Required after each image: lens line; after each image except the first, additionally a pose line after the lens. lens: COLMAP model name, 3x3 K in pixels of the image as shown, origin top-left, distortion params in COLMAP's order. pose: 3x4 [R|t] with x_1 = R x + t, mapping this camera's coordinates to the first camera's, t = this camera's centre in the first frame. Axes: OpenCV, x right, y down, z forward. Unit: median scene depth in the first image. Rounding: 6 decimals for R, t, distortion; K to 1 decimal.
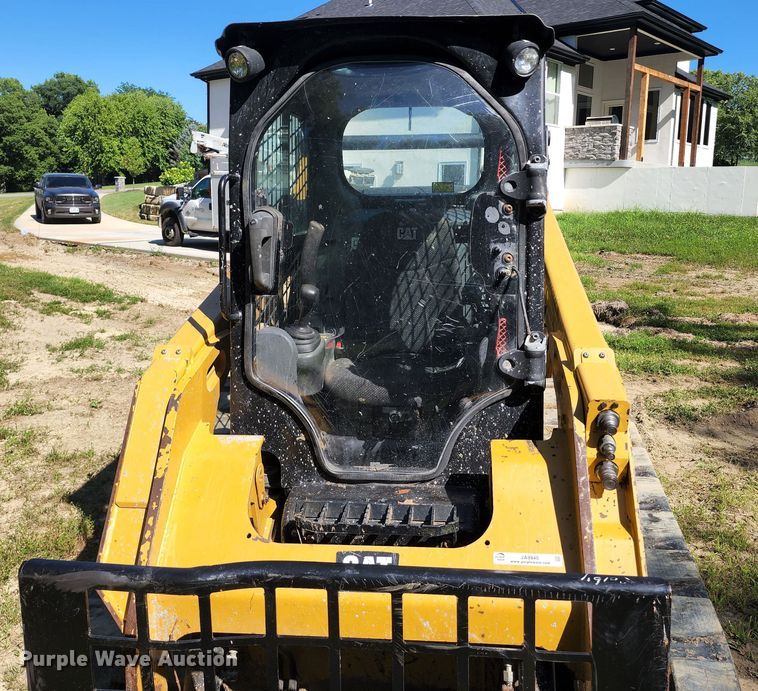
lens RADIAL K [[710.0, 0, 381.3], [0, 710.0, 279.0], [0, 0, 1]] dist [0.113940, -0.177900]
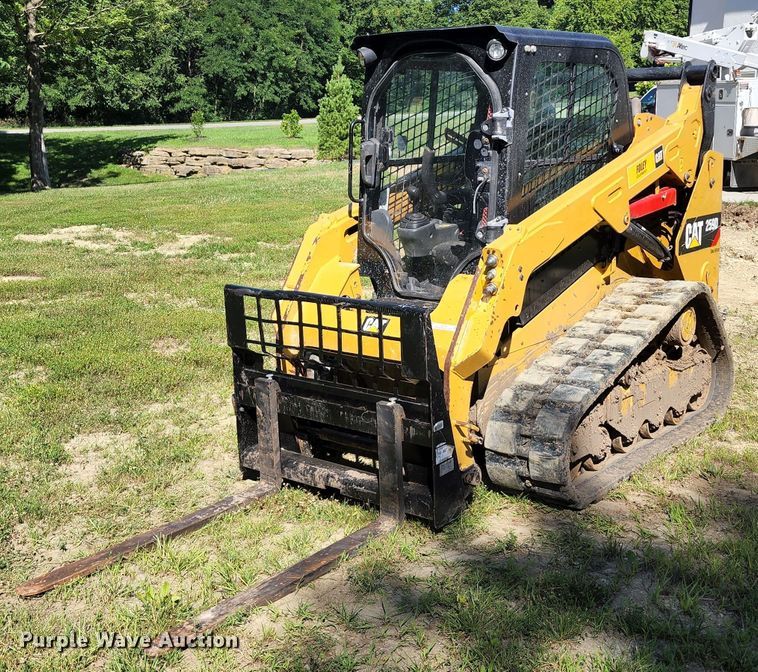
lens RADIAL K [[990.1, 0, 406.1], [0, 990.1, 288.7], [0, 0, 1]] dist [0.123121, -0.026235]
pose [[0.844657, 0.087533, -0.528102, 1.240412], [-0.052882, 0.995359, 0.080399, 0.067216], [0.532689, -0.039982, 0.845366, -1.051757]]
